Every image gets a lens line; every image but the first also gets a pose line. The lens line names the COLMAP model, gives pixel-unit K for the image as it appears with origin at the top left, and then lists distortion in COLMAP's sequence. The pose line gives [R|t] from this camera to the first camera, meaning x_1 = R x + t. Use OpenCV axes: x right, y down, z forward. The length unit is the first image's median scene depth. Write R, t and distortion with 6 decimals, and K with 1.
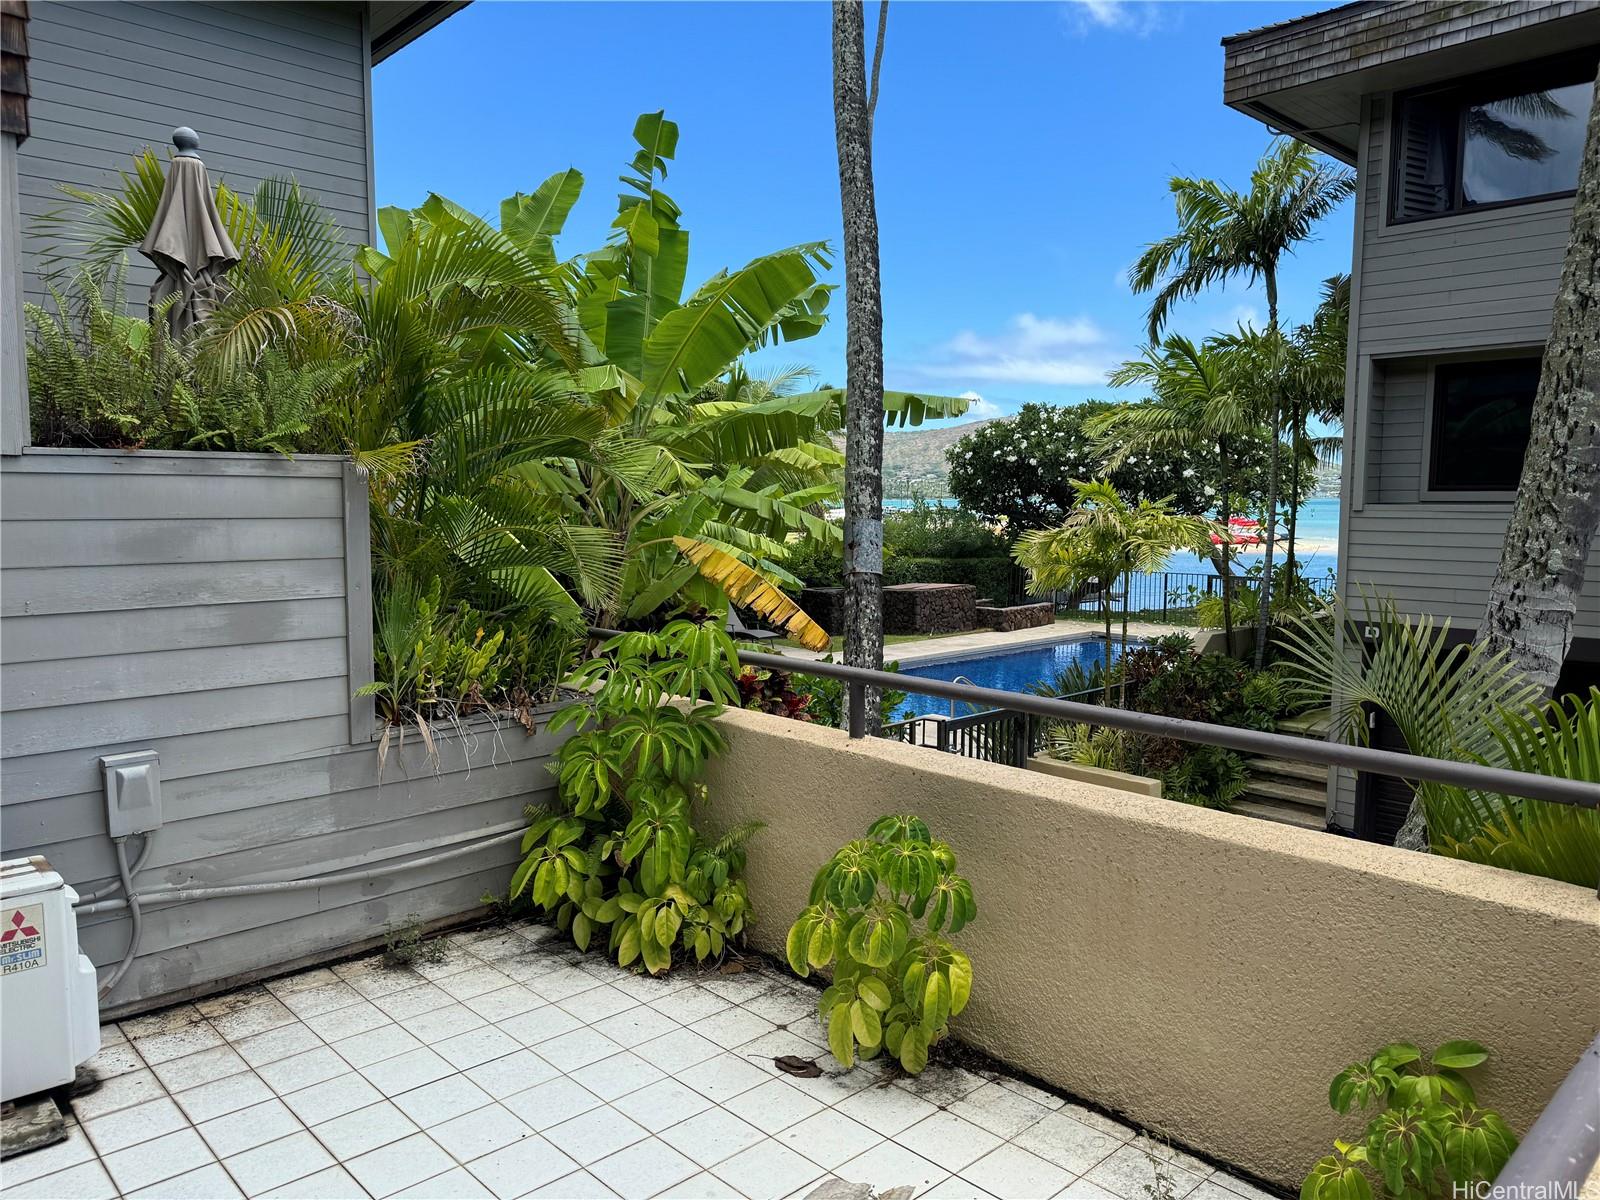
lens RADIAL K [[1140.5, 0, 800.0], [0, 1140.5, 600.0], [0, 0, 1]] dist [0.078355, -0.071818]
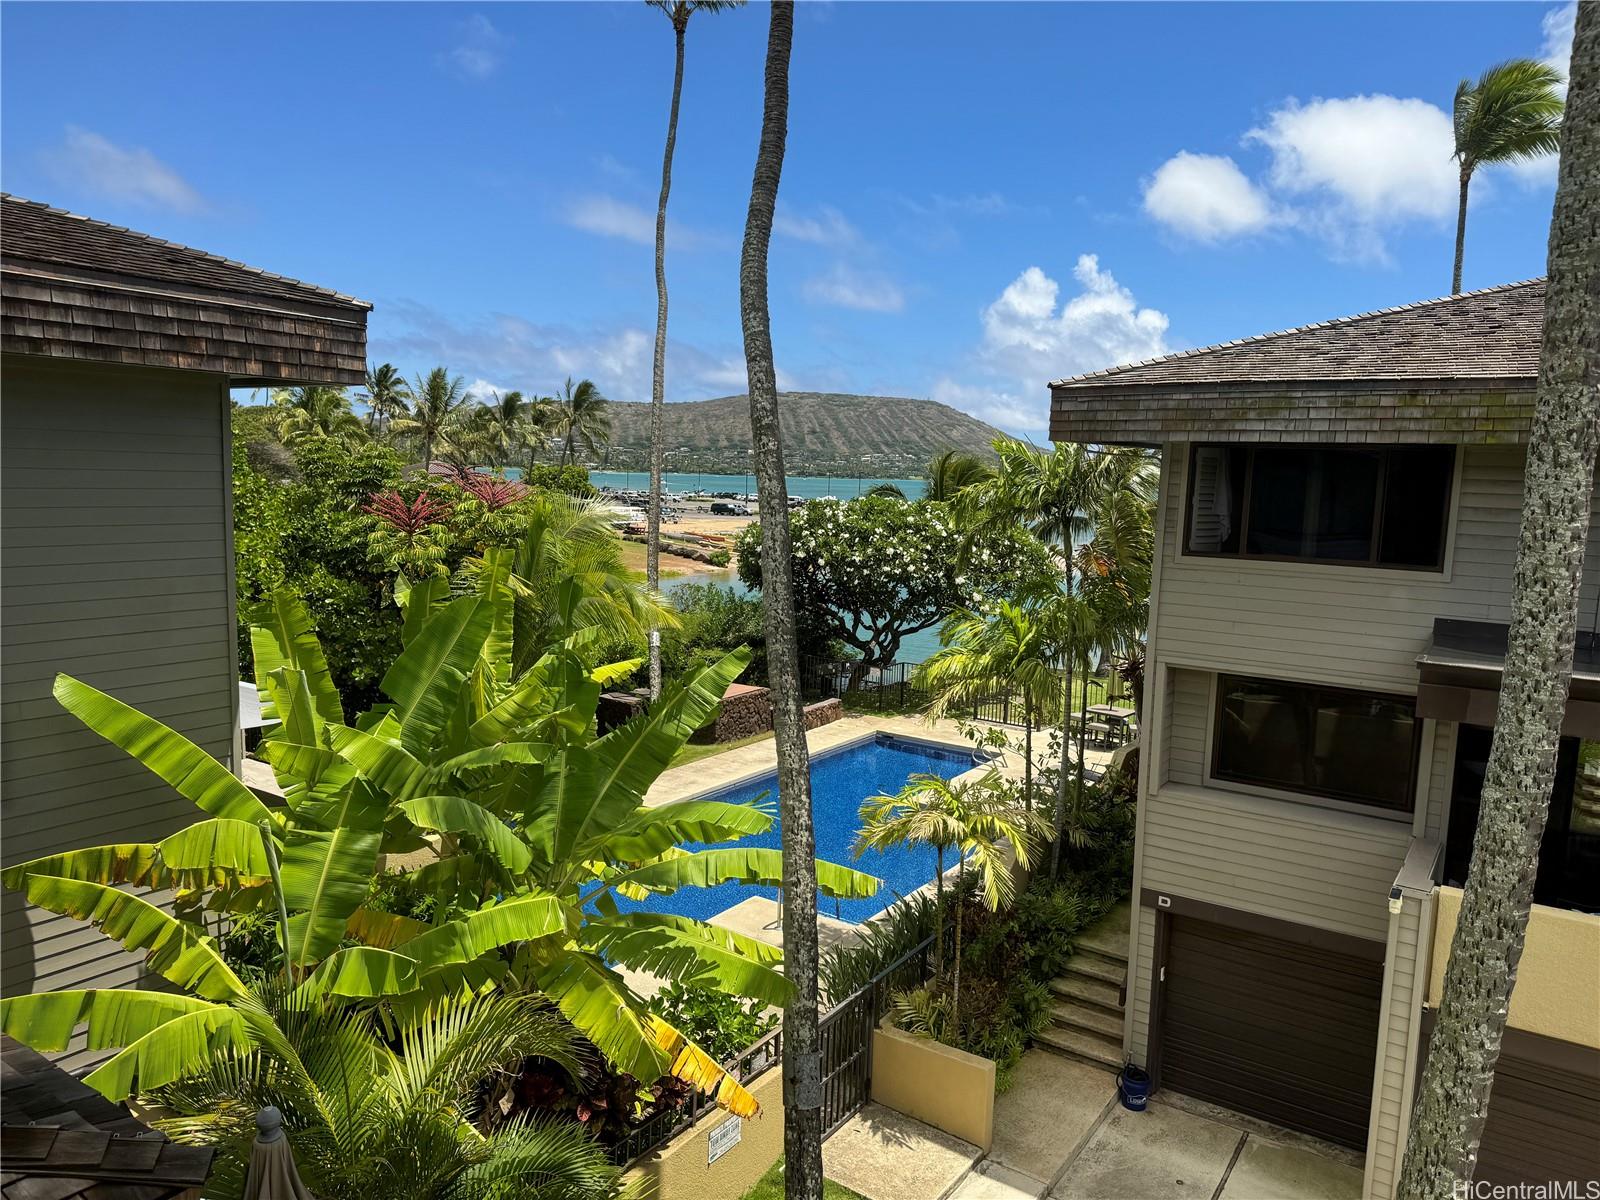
lens RADIAL K [[1115.7, 0, 798.5], [0, 1115.7, 620.8], [0, 0, 1]] dist [0.138841, -0.218798]
pose [[0.976995, -0.002972, 0.213242, -0.102249], [-0.006060, 0.999112, 0.041692, -0.305551], [-0.213176, -0.042025, 0.976109, -0.008161]]
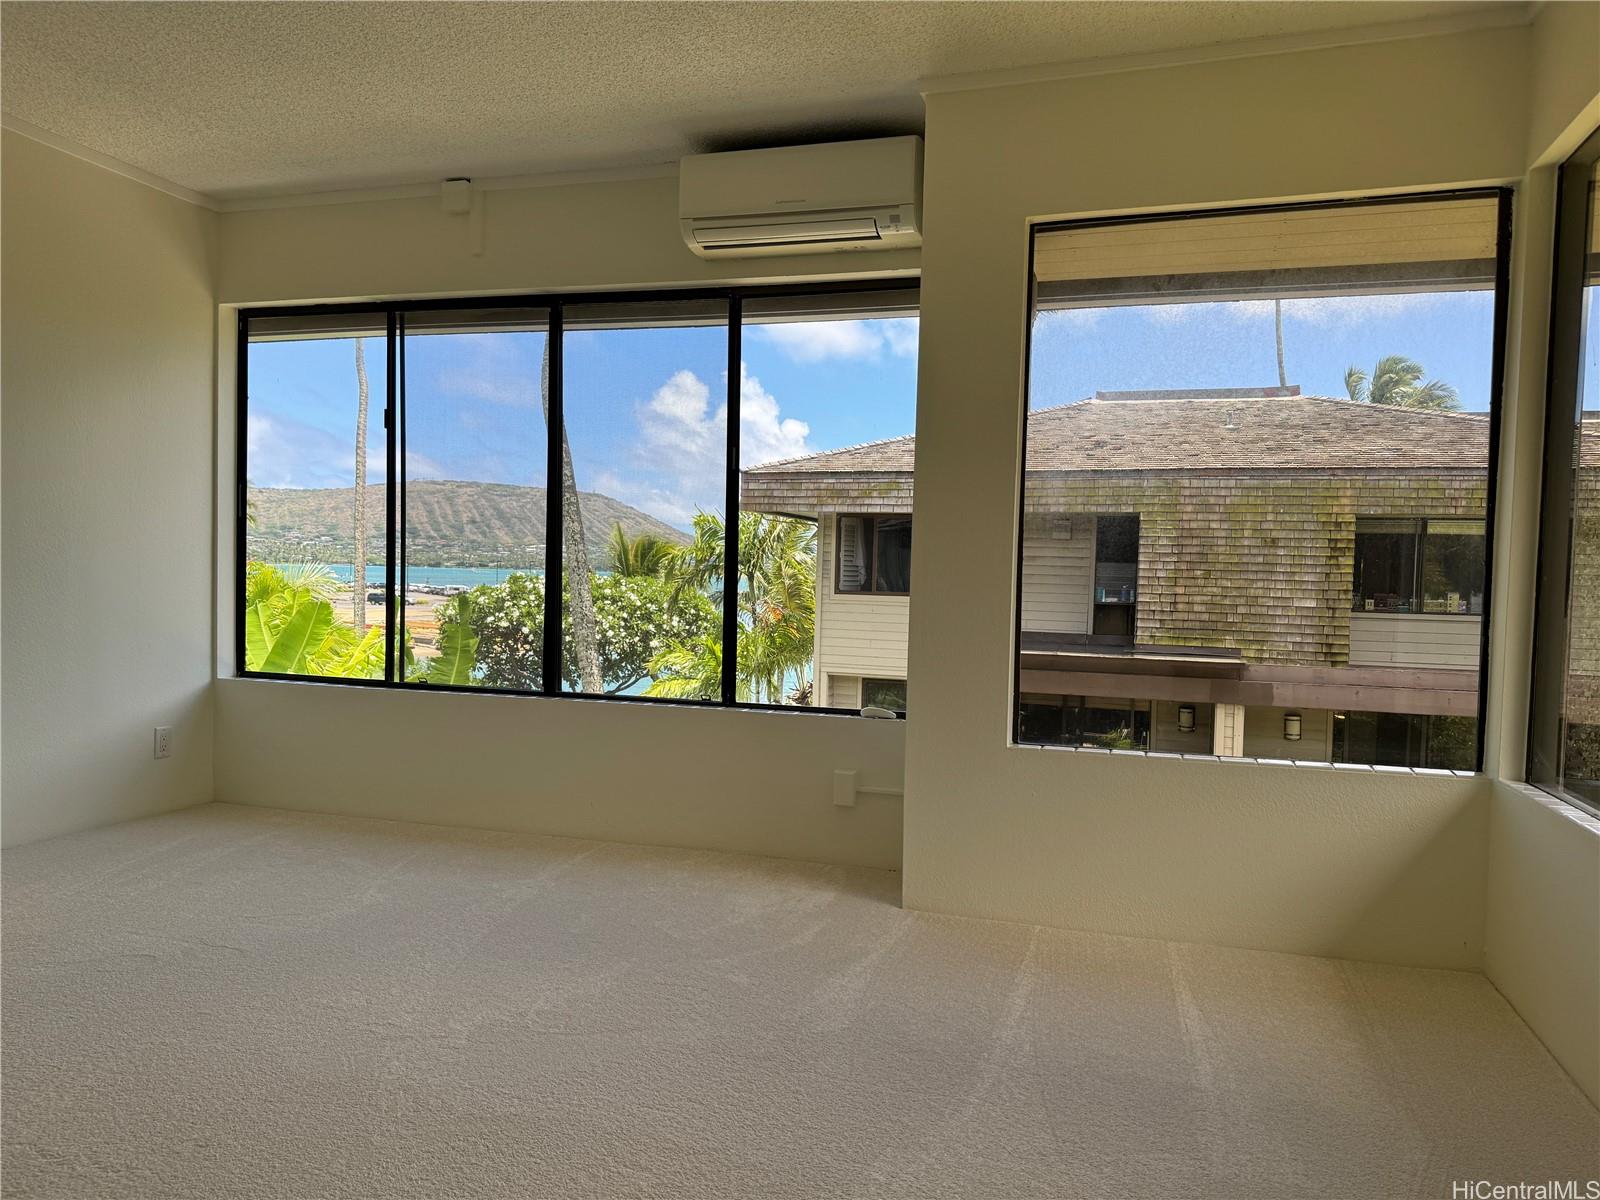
lens RADIAL K [[1115.7, 0, 798.5], [0, 1115.7, 620.8], [0, 0, 1]] dist [0.138841, -0.218798]
pose [[0.874368, 0.000078, 0.485263, -0.287028], [0.020381, 0.999112, -0.036884, -0.232183], [-0.484835, 0.042141, 0.873590, -0.319009]]
